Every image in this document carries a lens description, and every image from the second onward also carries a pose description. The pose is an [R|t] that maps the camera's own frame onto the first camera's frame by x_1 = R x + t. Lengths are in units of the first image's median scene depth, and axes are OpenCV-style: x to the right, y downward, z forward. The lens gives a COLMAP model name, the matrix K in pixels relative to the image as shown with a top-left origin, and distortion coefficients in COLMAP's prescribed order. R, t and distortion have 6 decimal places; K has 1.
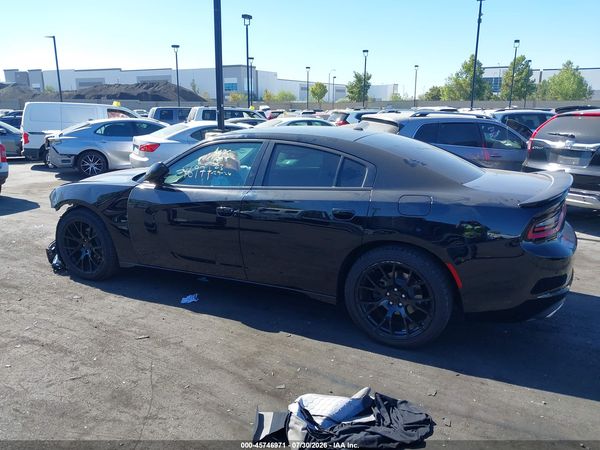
lens RADIAL K [[479.7, 0, 300.0], [0, 479.7, 225.0], [0, 0, 1]] dist [0.003030, 0.001498]
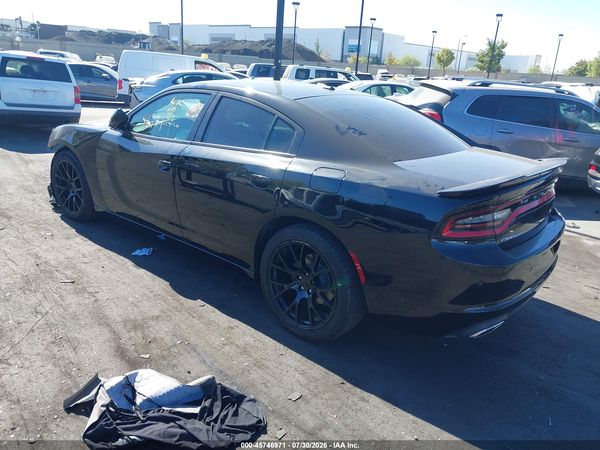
lens RADIAL K [[481.7, 0, 301.2], [0, 481.7, 221.3], [0, 0, 1]] dist [-0.005190, -0.006803]
pose [[0.965490, 0.131081, -0.225048, 0.314584], [-0.116826, 0.990272, 0.075590, -0.021495], [0.232767, -0.046690, 0.971411, 0.126239]]
